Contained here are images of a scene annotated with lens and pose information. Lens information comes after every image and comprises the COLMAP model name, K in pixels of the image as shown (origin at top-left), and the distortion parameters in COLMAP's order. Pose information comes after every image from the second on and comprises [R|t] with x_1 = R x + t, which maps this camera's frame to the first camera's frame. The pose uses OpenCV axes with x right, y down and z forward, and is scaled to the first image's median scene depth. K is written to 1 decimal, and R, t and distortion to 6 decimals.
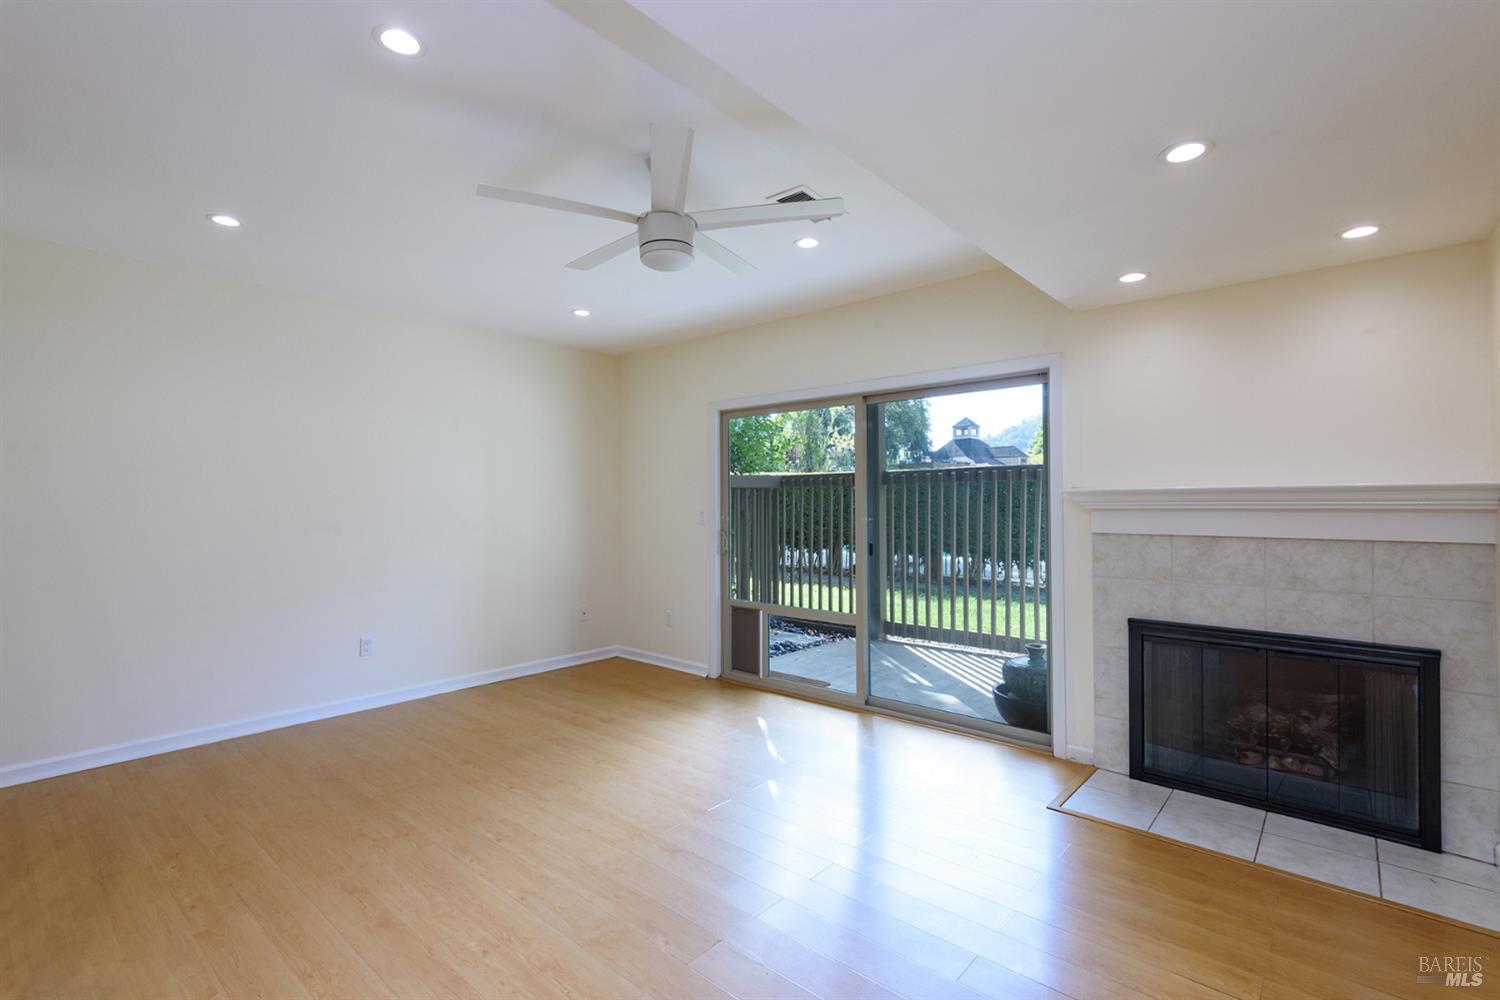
lens RADIAL K [[699.2, 0, 746.6], [0, 699.2, 507.2], [0, 0, 1]] dist [0.036697, -0.000345]
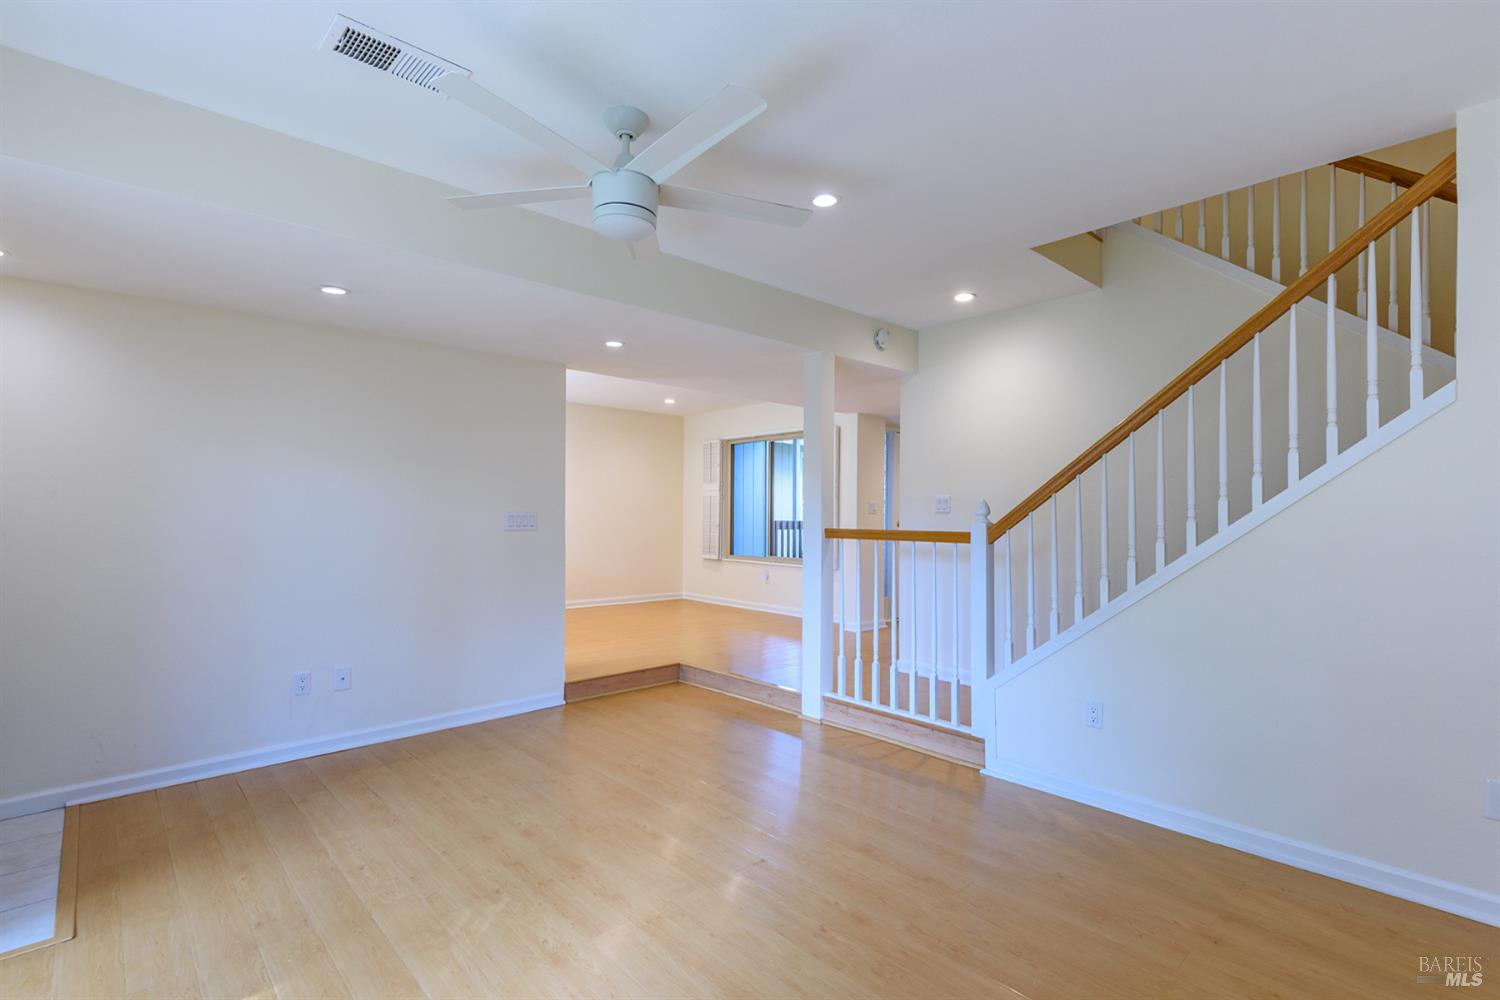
lens RADIAL K [[699.2, 0, 746.6], [0, 699.2, 507.2], [0, 0, 1]] dist [0.036697, -0.000345]
pose [[-0.995430, 0.004049, 0.095403, -0.364109], [0.004042, 0.999992, -0.000268, -0.004950], [-0.095403, 0.000119, -0.995439, 1.922570]]
